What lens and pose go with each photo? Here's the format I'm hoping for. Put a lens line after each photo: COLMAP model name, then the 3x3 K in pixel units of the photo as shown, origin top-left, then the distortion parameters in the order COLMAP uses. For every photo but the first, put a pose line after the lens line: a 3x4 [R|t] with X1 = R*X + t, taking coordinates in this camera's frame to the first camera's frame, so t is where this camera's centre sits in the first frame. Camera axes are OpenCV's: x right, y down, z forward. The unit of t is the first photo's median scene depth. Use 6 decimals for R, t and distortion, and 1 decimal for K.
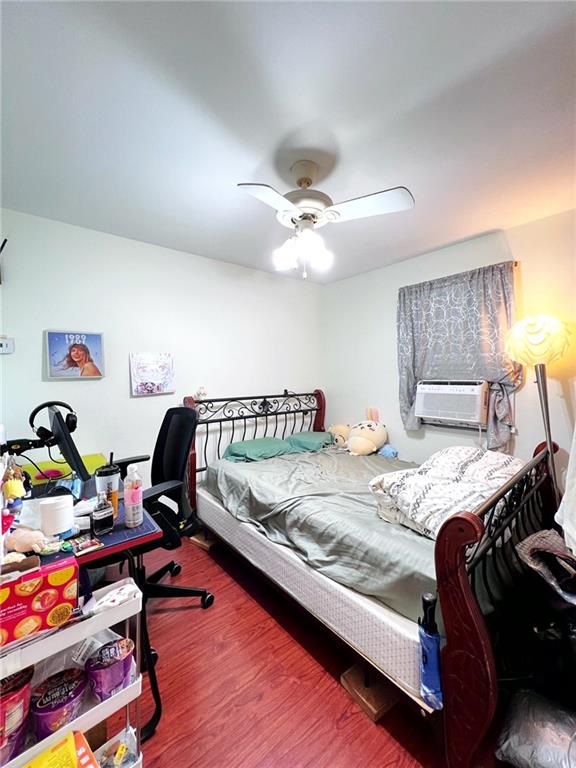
lens RADIAL K [[305.9, 0, 289.8], [0, 305.9, 381.7], [0, 0, 1]] dist [-0.002679, 0.000213]
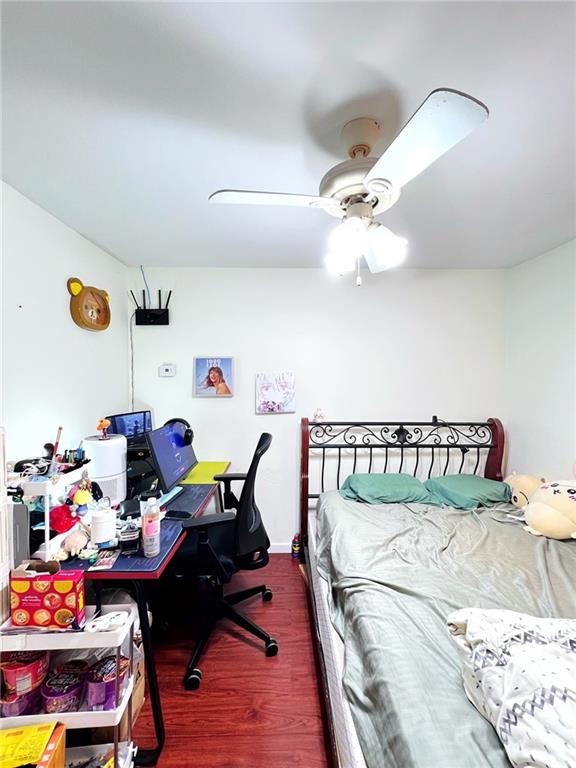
lens RADIAL K [[307.3, 0, 288.8], [0, 307.3, 381.9], [0, 0, 1]] dist [-0.002652, -0.000125]
pose [[0.778301, 0.026758, -0.627321, 0.217227], [-0.029243, 0.999552, 0.006355, -0.064069], [0.627210, 0.013398, 0.778735, 0.195095]]
